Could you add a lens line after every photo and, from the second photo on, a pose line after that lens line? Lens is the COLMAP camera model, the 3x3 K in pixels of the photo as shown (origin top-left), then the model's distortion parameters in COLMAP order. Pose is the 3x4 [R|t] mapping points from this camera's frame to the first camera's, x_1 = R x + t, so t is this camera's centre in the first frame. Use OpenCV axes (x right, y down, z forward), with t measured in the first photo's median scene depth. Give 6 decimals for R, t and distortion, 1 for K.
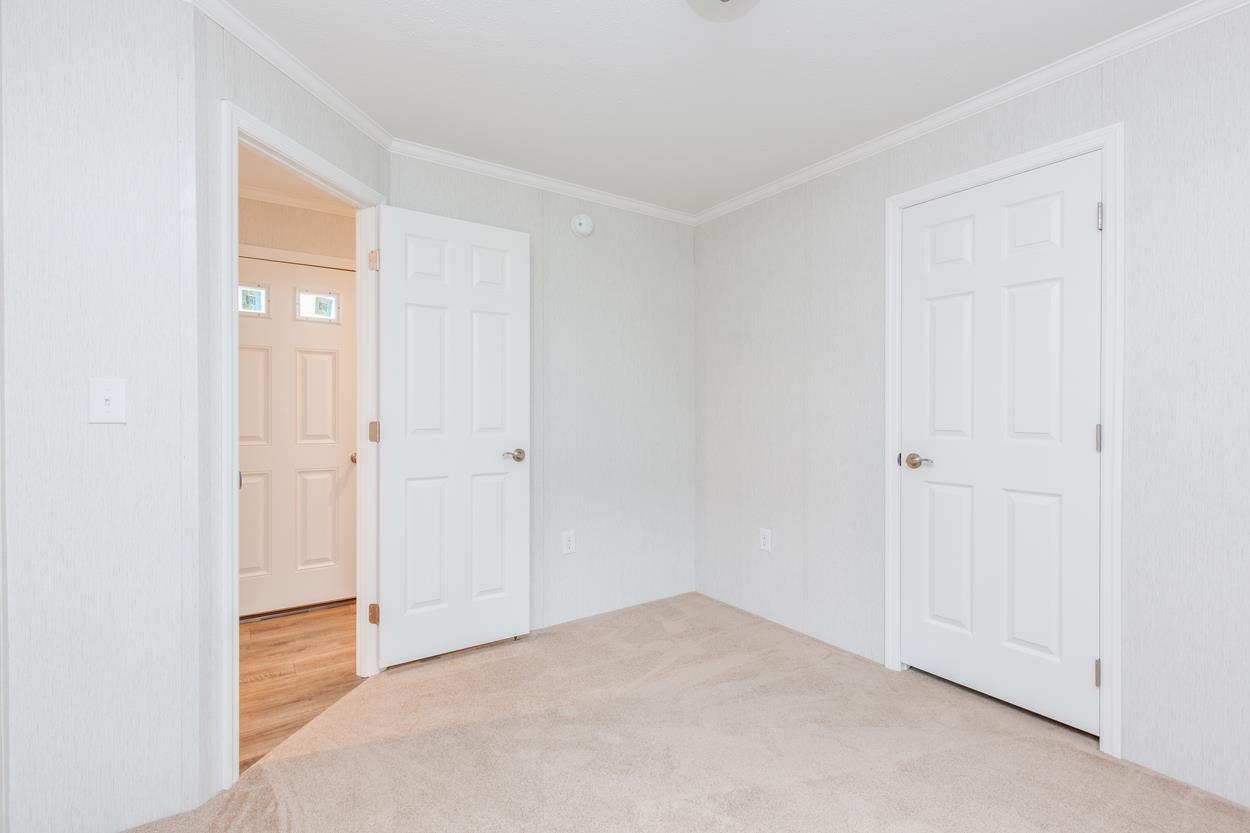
lens RADIAL K [[572.2, 0, 629.8], [0, 572.2, 412.4], [0, 0, 1]] dist [0.001192, -0.000523]
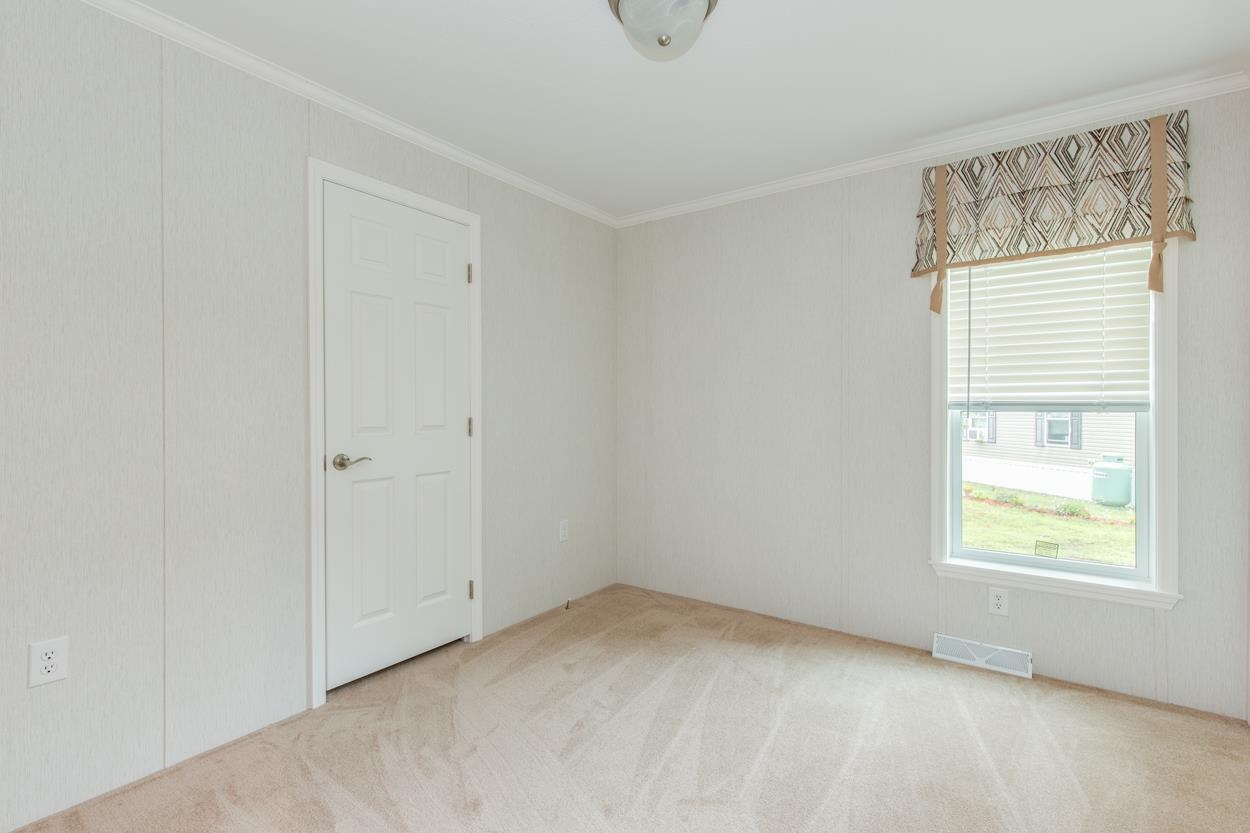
lens RADIAL K [[572.2, 0, 629.8], [0, 572.2, 412.4], [0, 0, 1]] dist [0.001192, -0.000523]
pose [[-0.343152, -0.002823, 0.939276, -0.531234], [0.003558, 0.999984, 0.004305, 0.002439], [-0.939273, 0.004819, -0.343136, 0.879917]]
